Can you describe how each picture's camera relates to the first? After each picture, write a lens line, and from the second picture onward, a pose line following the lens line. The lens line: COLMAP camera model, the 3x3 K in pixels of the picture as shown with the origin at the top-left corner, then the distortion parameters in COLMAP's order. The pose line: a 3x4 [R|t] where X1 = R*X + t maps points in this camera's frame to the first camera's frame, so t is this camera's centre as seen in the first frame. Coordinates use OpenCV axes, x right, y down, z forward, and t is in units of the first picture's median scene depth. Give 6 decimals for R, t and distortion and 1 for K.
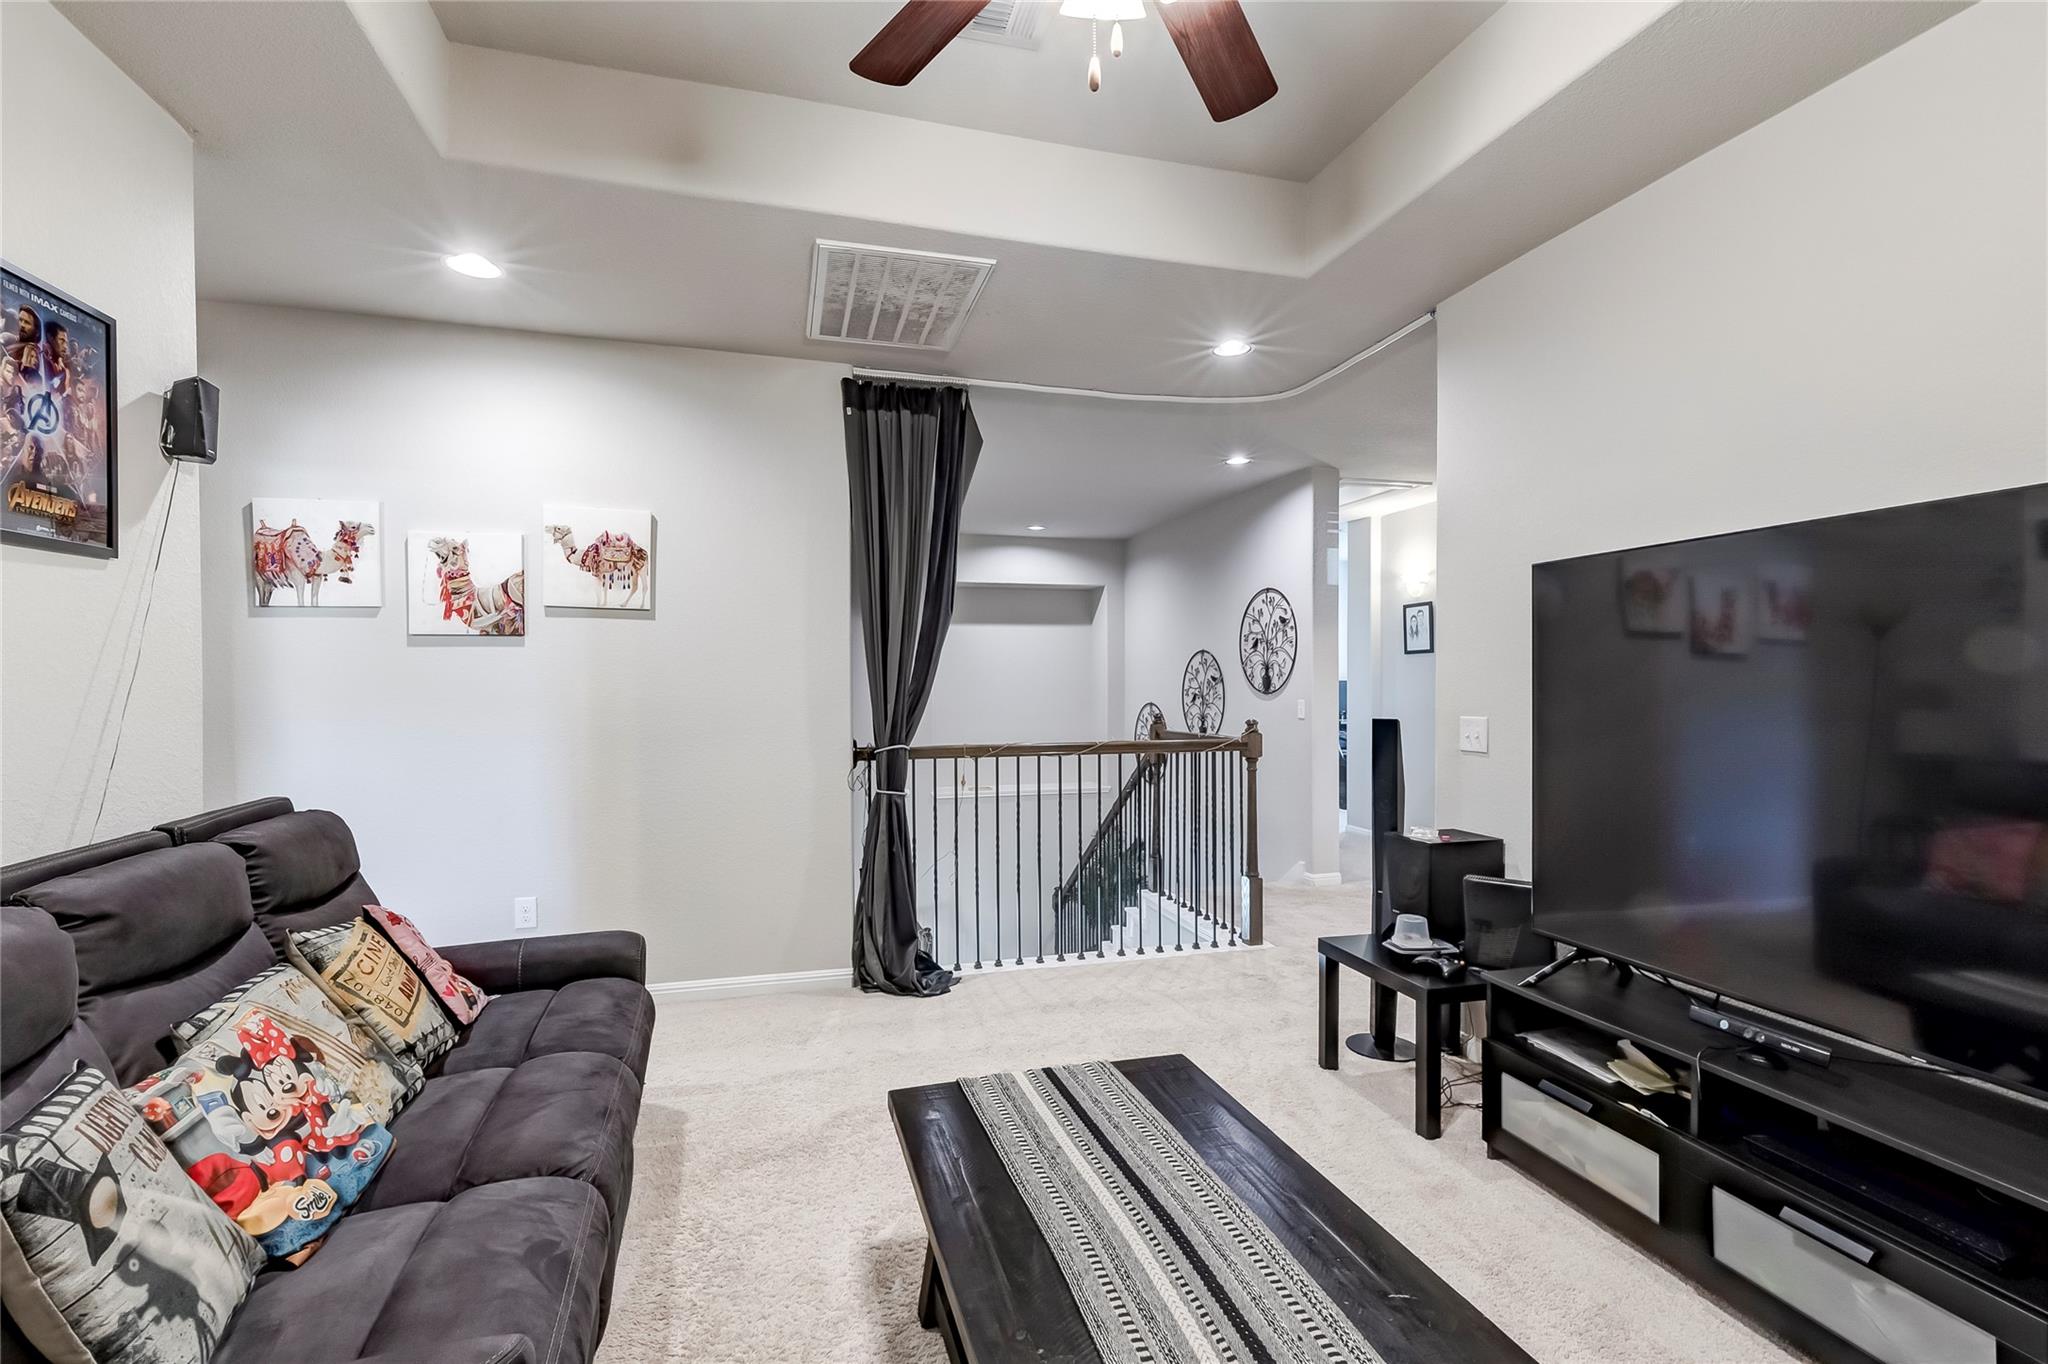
lens RADIAL K [[930.2, 0, 1024.0], [0, 930.2, 683.8], [0, 0, 1]] dist [0.004064, -0.000036]
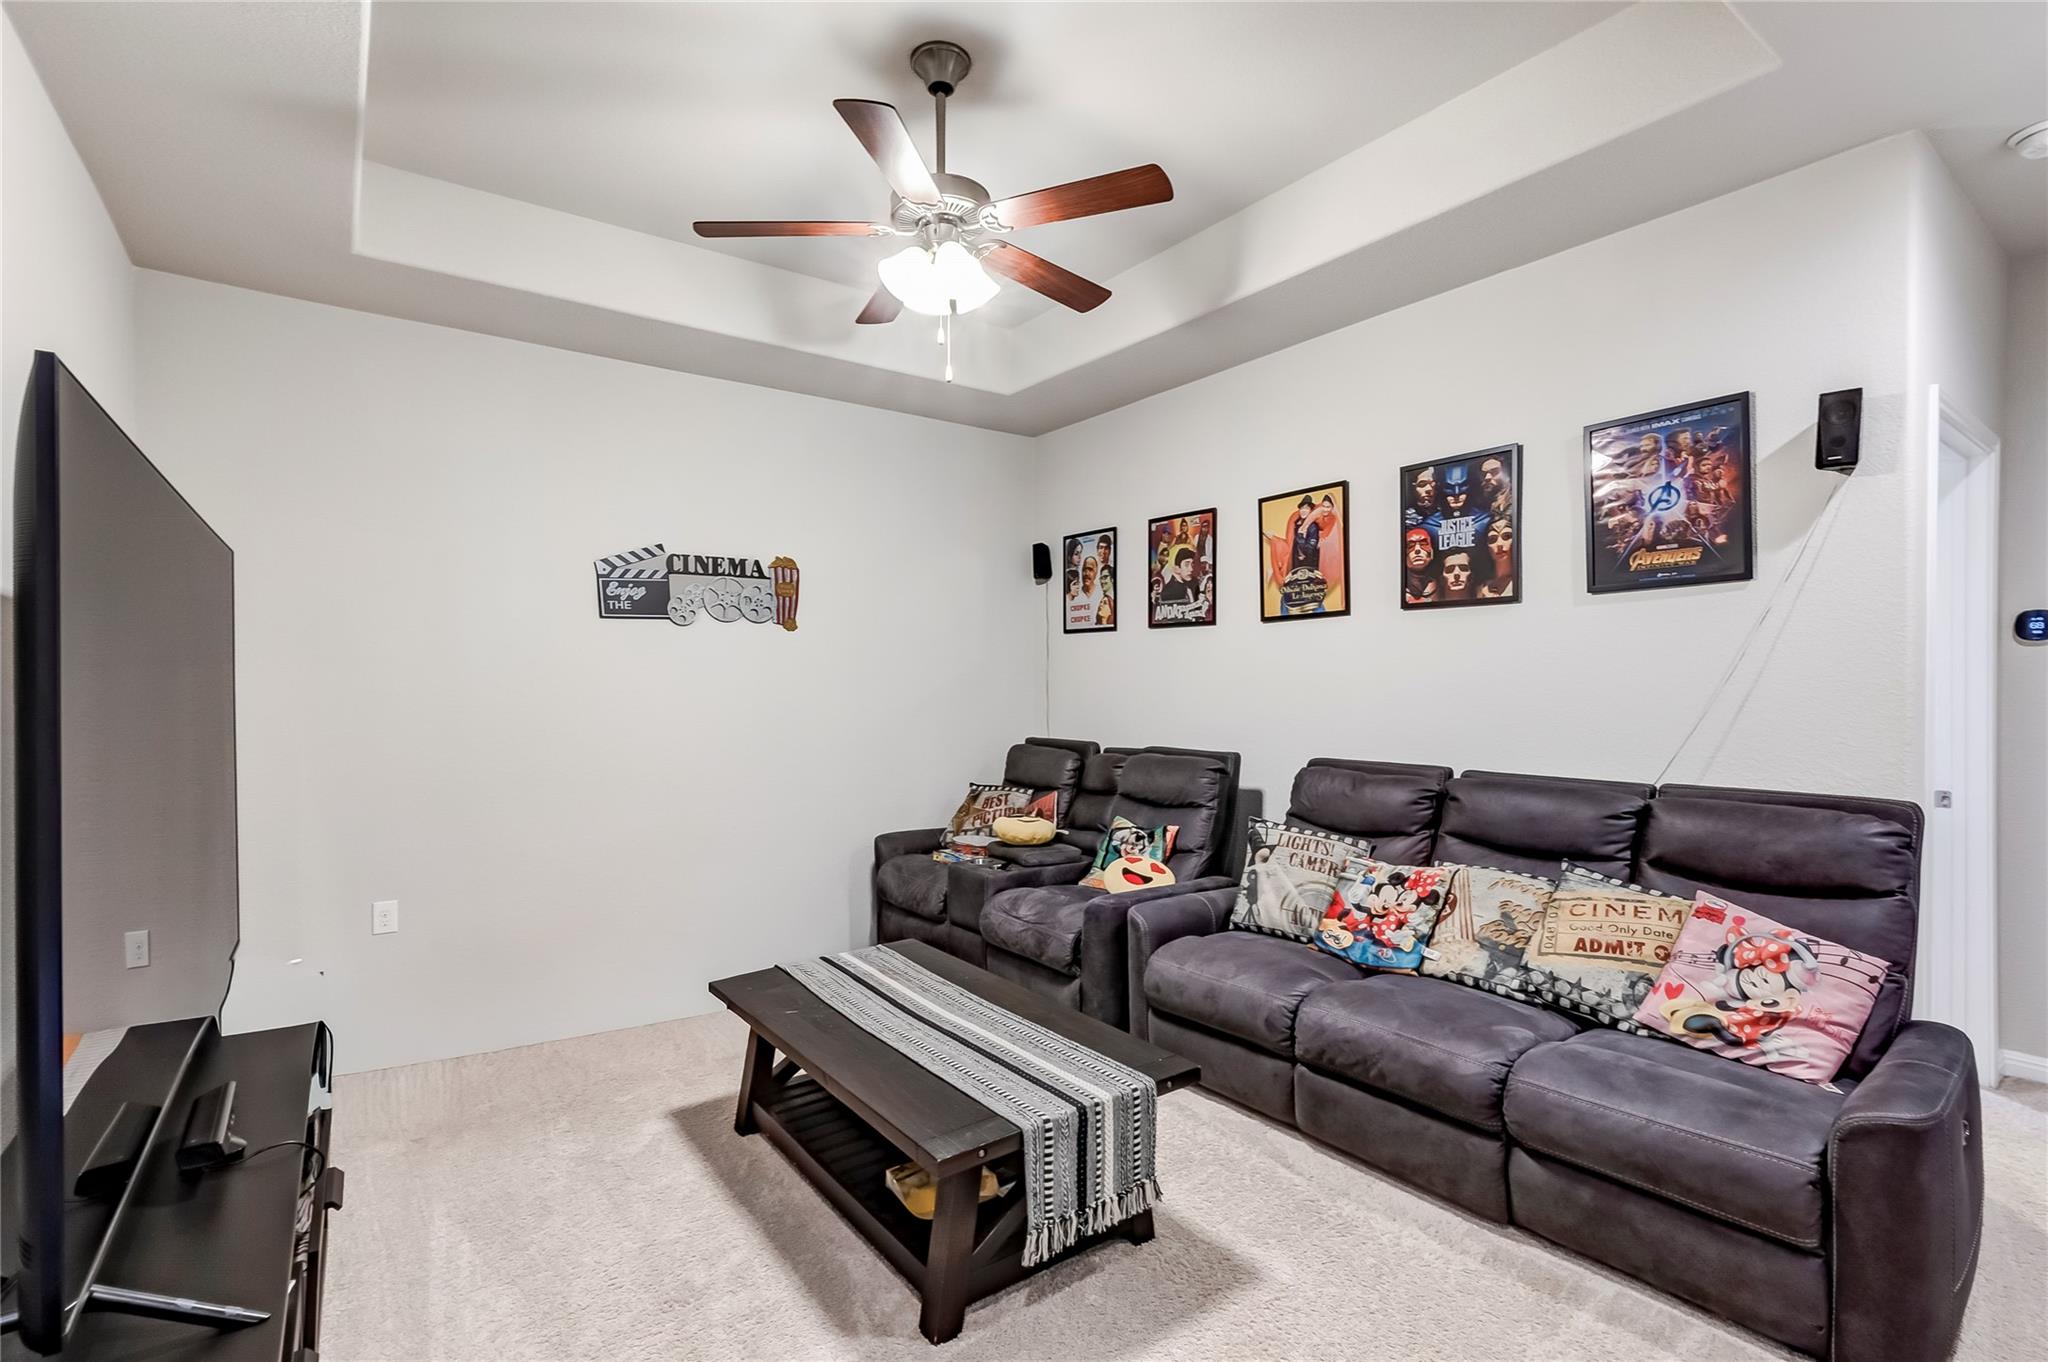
lens RADIAL K [[930.2, 0, 1022.8], [0, 930.2, 683.9], [0, 0, 1]] dist [0.004064, -0.000036]
pose [[-0.936701, 0.003420, -0.350115, 0.441349], [0.001322, 0.999980, 0.006231, -0.001590], [0.350129, 0.005374, -0.936686, 2.061311]]
